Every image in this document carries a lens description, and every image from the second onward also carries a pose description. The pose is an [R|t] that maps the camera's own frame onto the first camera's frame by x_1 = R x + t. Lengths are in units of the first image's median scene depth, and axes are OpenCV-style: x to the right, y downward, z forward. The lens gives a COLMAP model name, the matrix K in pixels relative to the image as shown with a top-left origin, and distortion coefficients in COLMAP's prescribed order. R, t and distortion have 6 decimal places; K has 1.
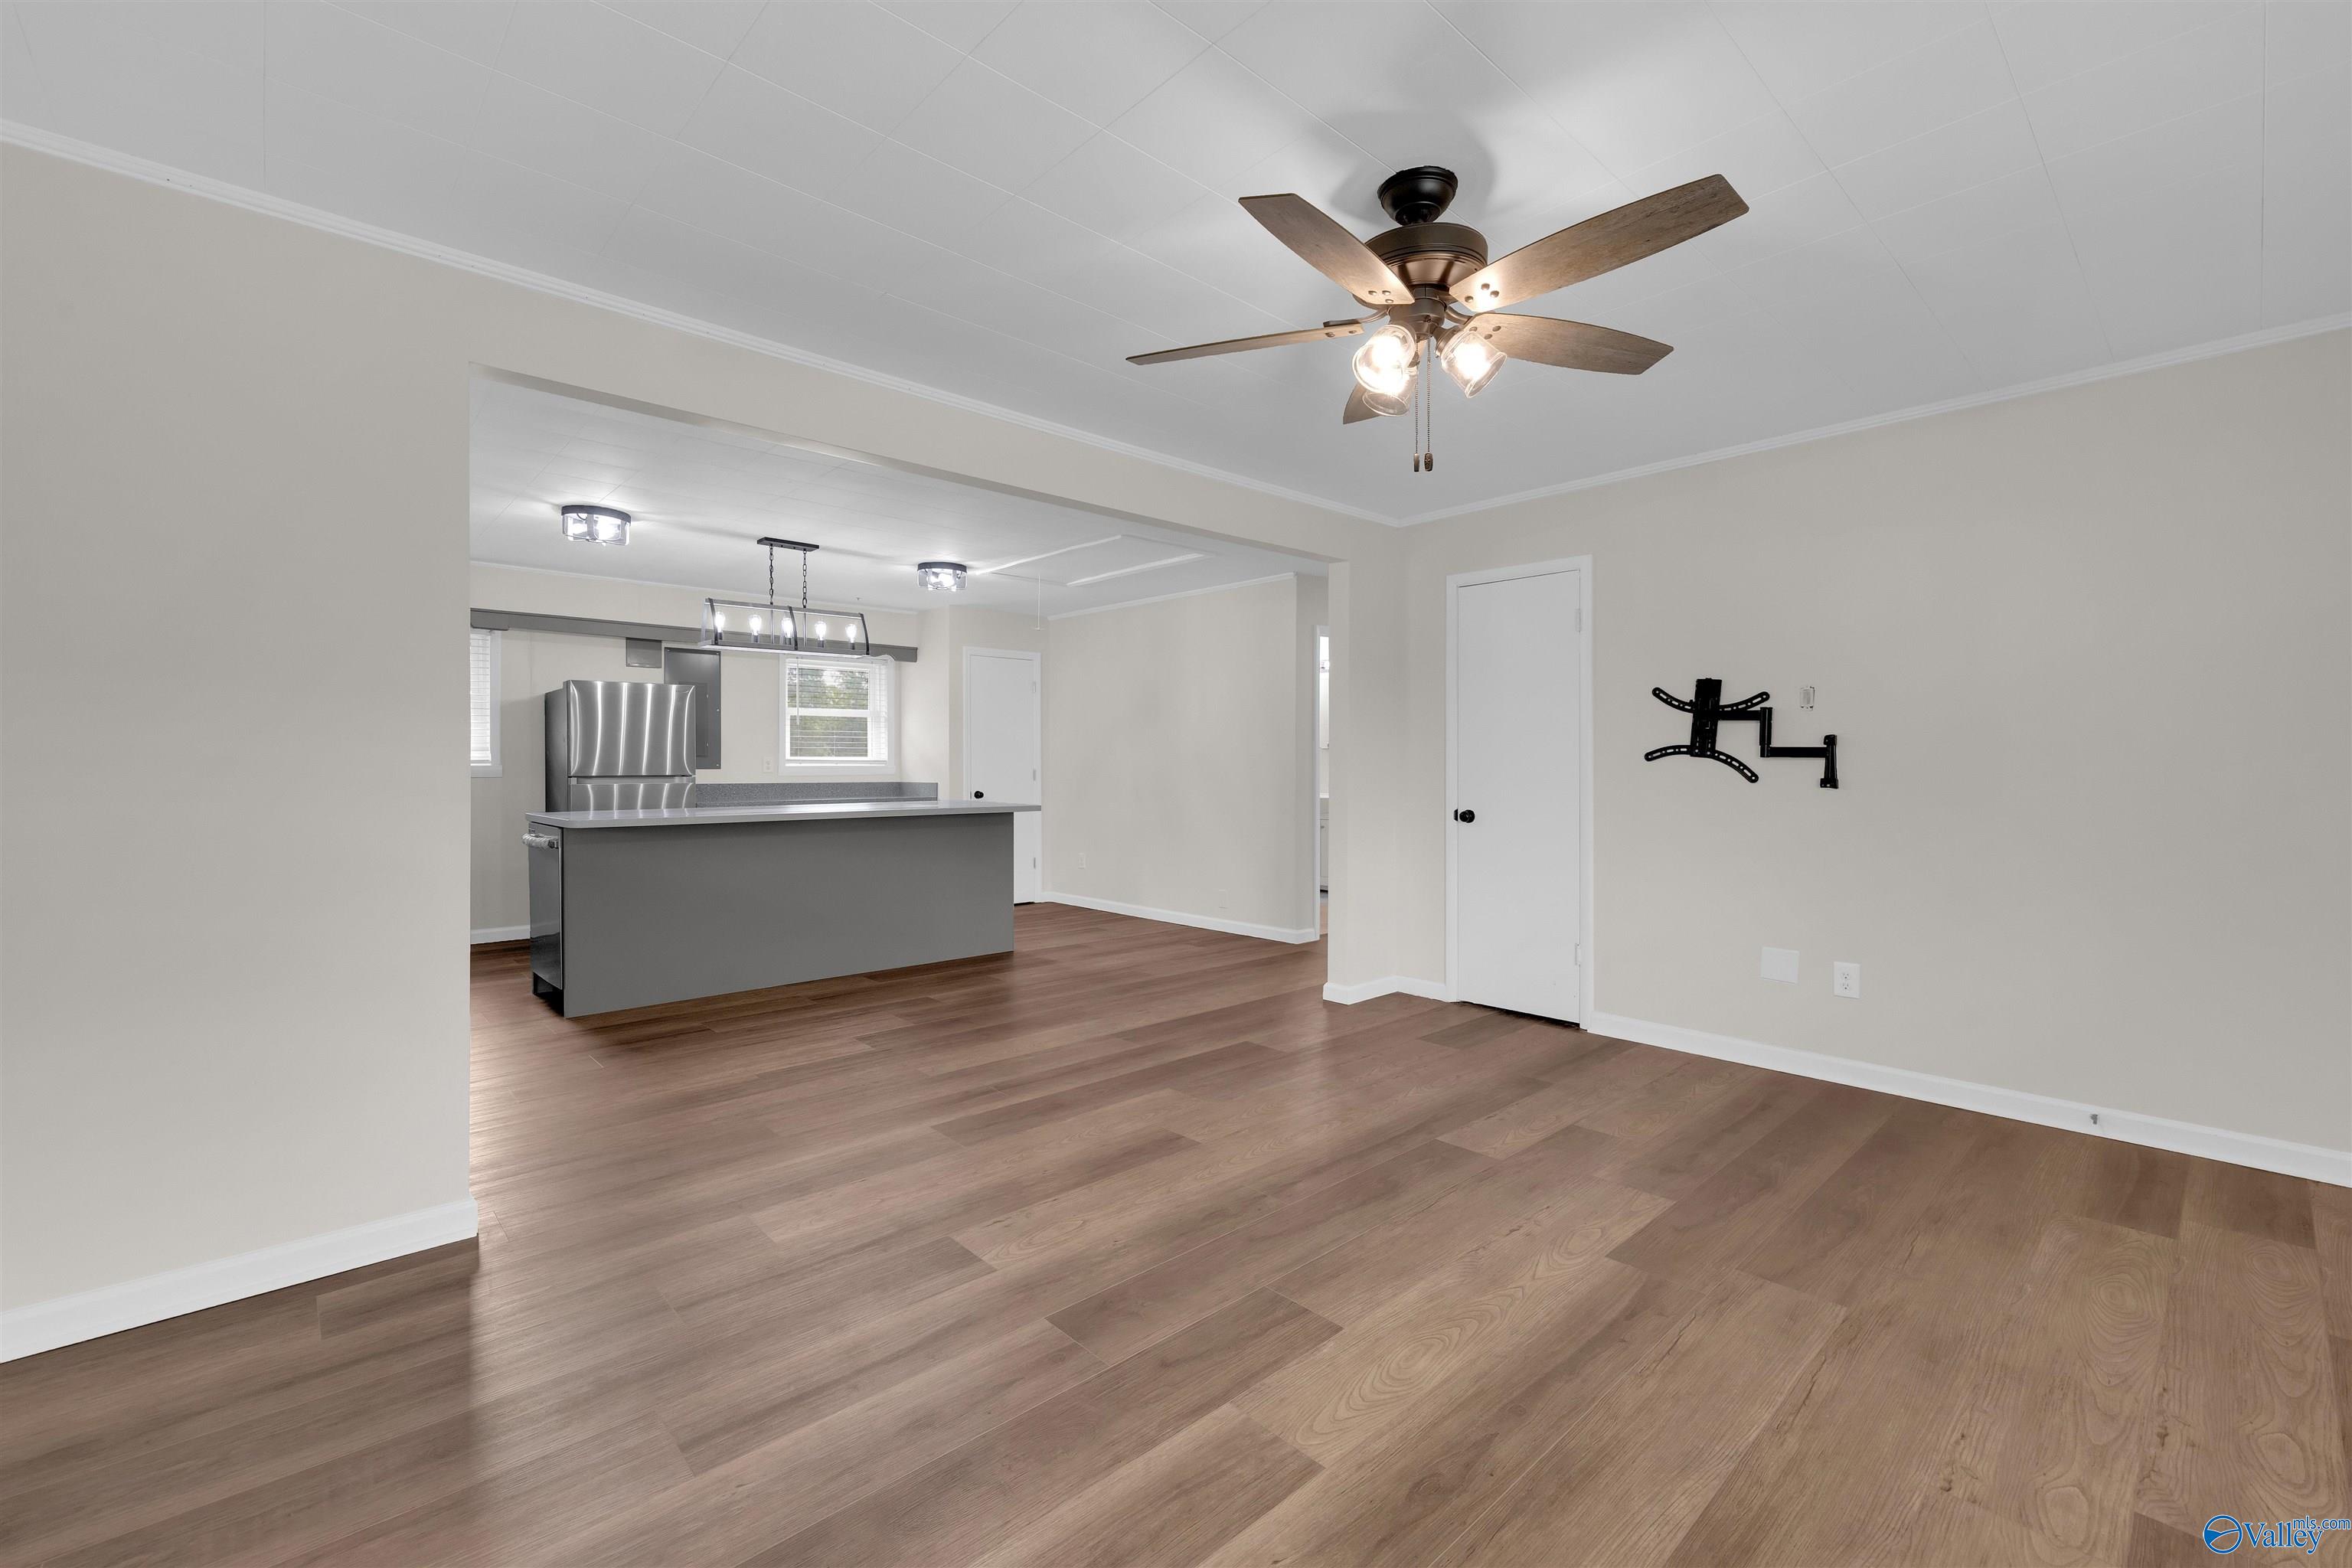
lens RADIAL K [[981.7, 0, 1163.9], [0, 981.7, 768.7], [0, 0, 1]] dist [0.001245, 0.000070]
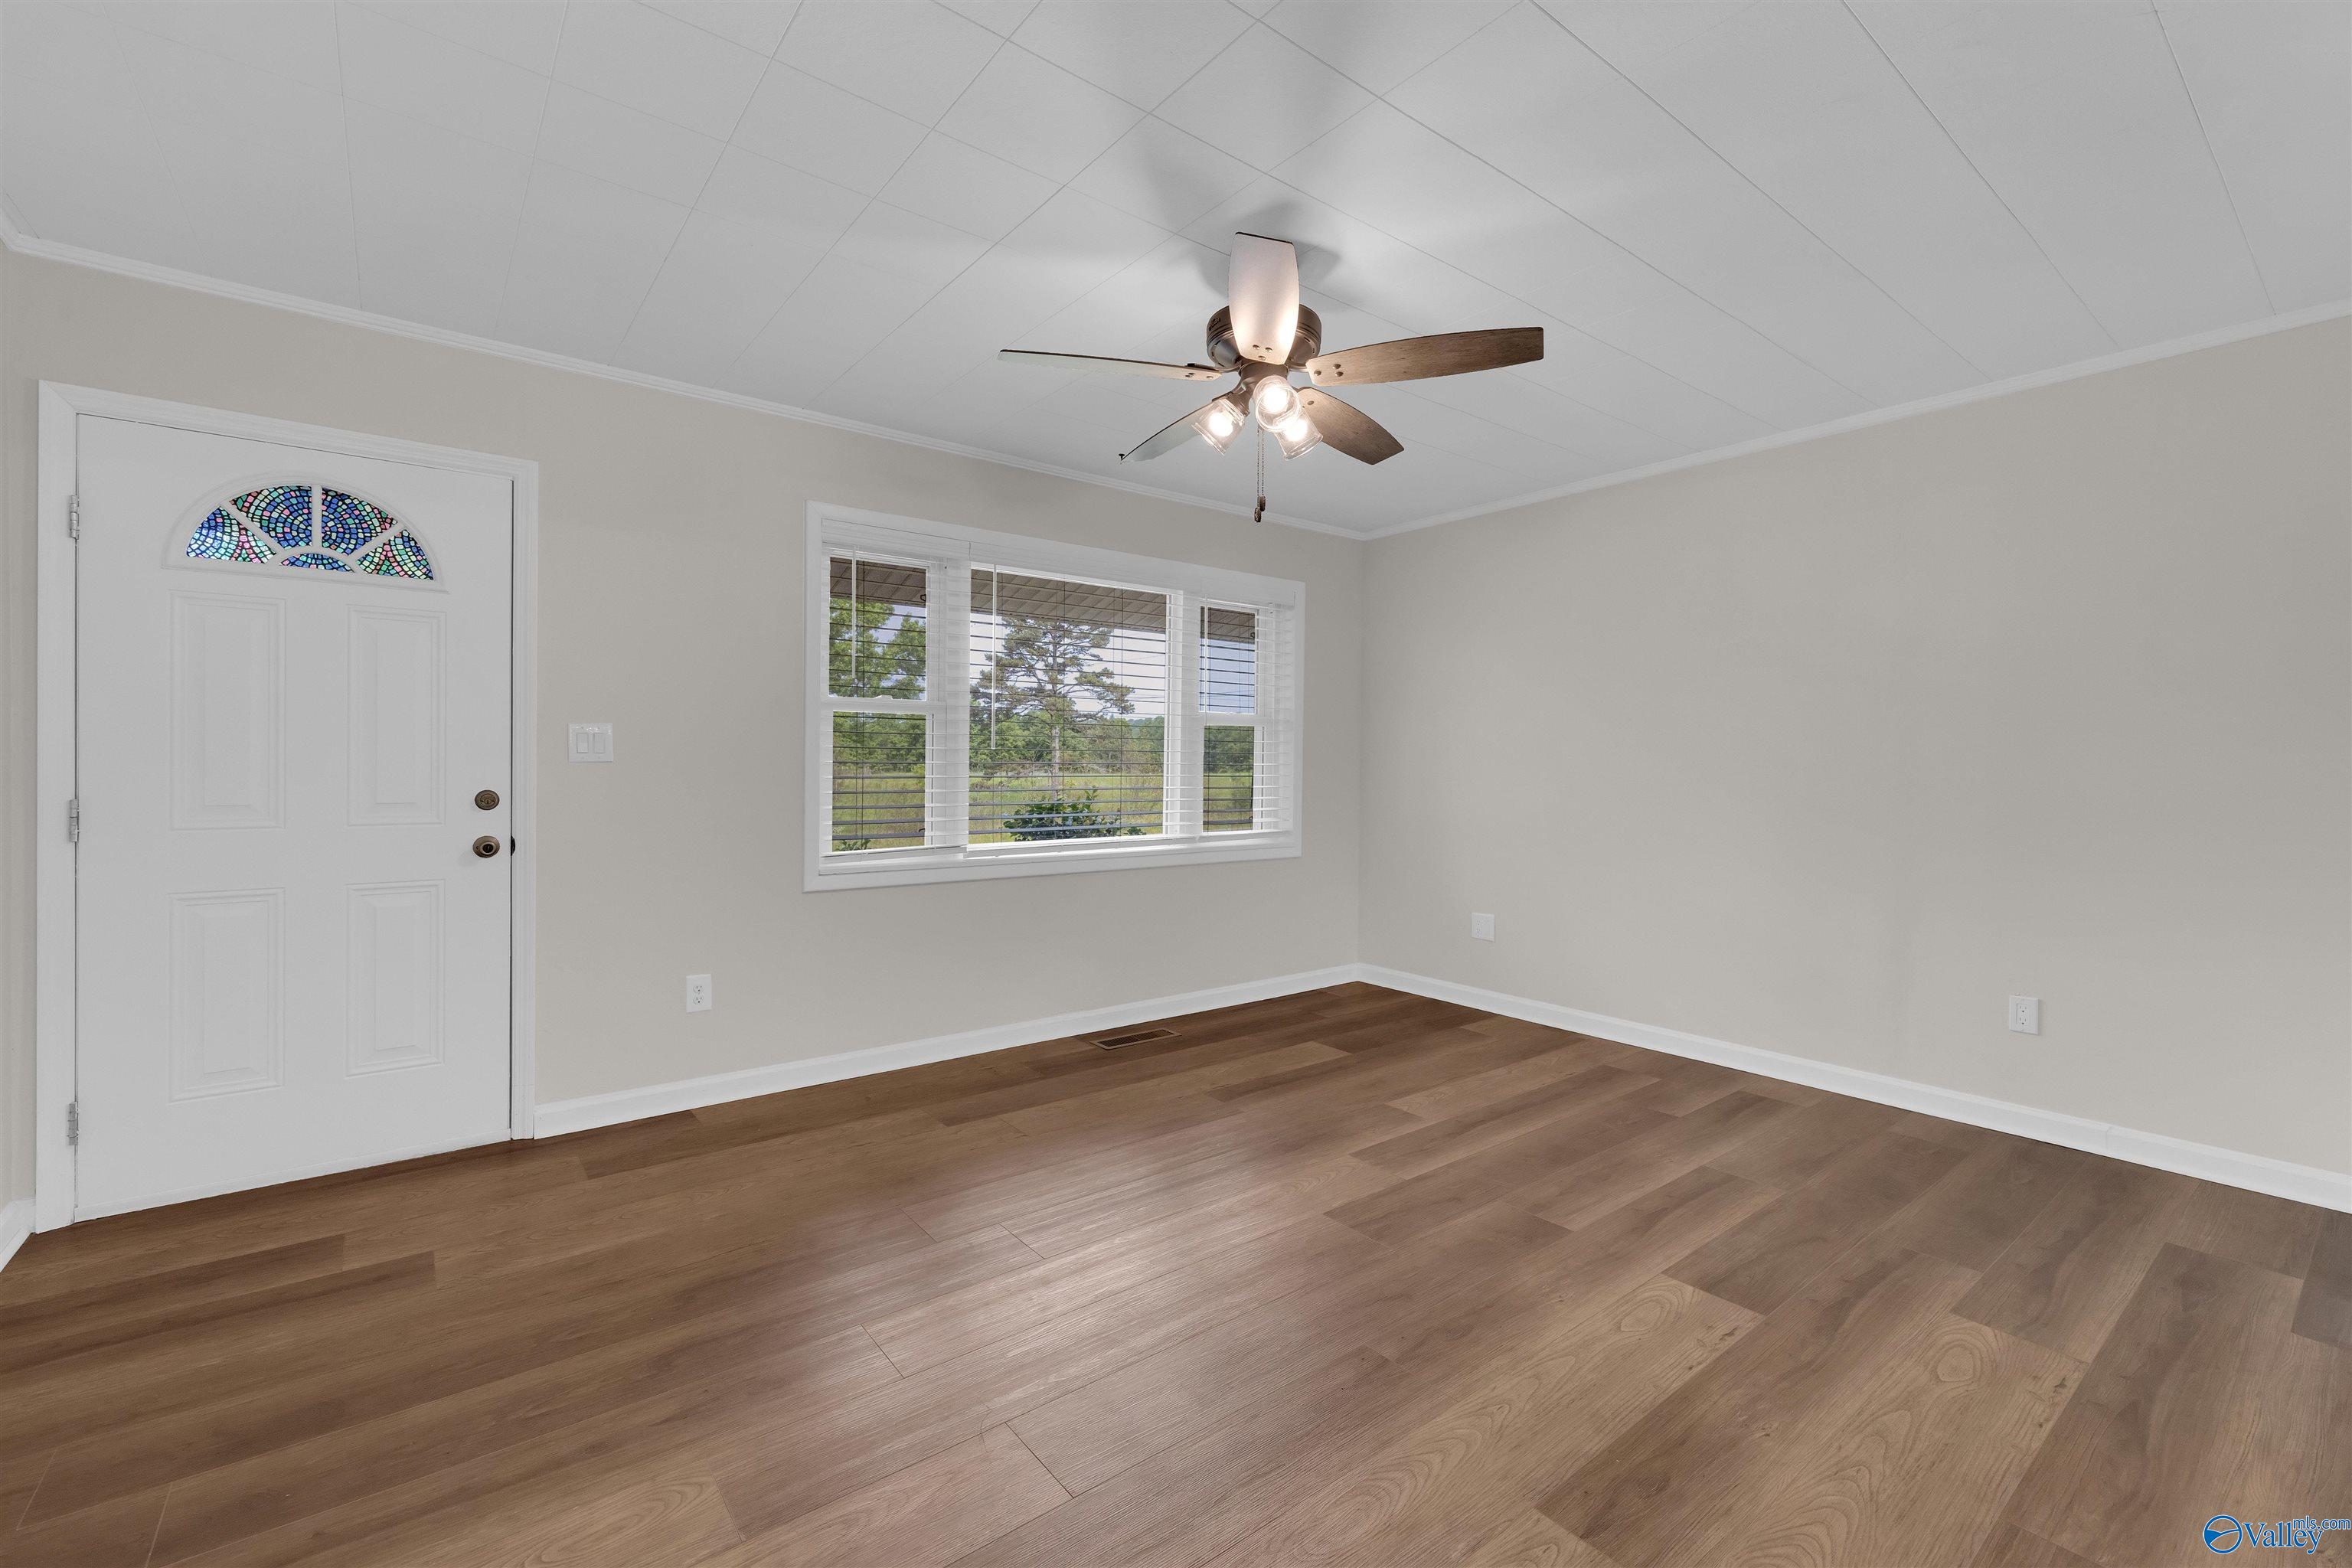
lens RADIAL K [[976.0, 0, 1163.3], [0, 976.0, 767.4], [0, 0, 1]] dist [-0.011897, -0.000085]
pose [[-0.996826, -0.009247, 0.079069, 0.189295], [-0.008390, 0.999903, 0.011162, -0.008857], [-0.079165, 0.010463, -0.996807, 1.455386]]
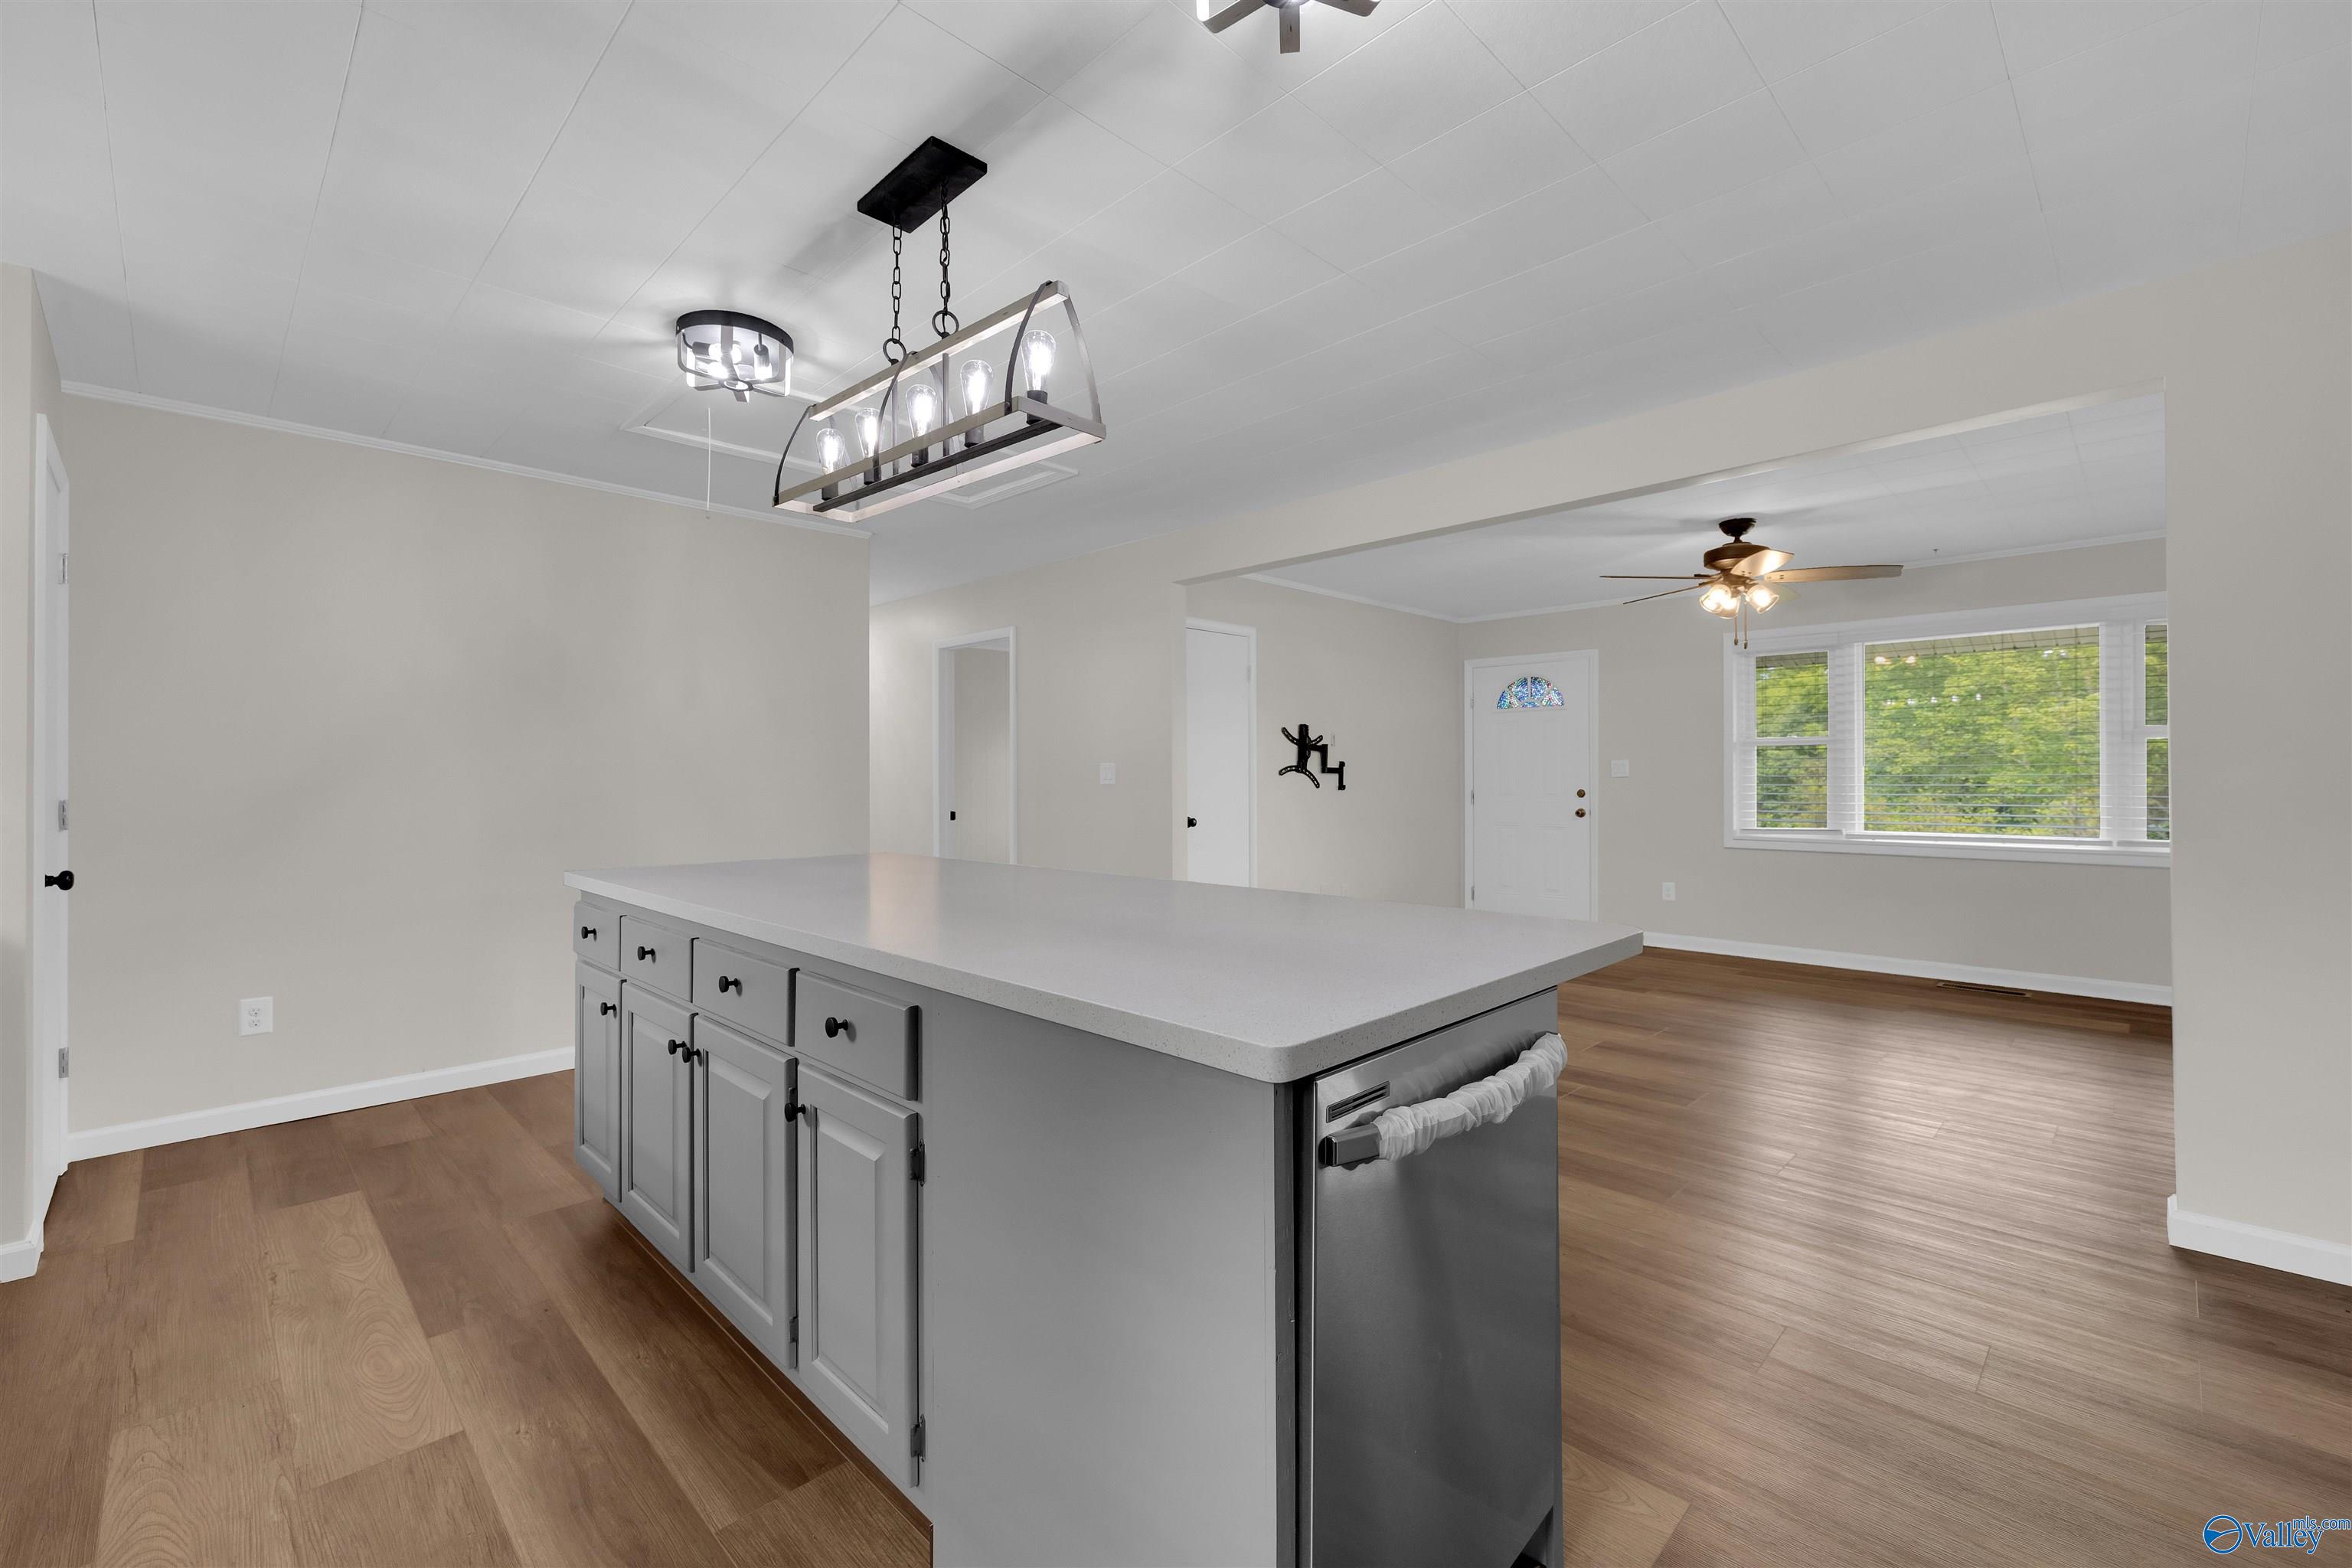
lens RADIAL K [[981.7, 0, 1163.9], [0, 981.7, 768.7], [0, 0, 1]] dist [0.001245, 0.000070]
pose [[-0.043347, 0.009419, 0.999016, -1.322371], [0.010344, 0.999906, -0.008979, -0.008712], [-0.999007, 0.009944, -0.043440, 1.642373]]
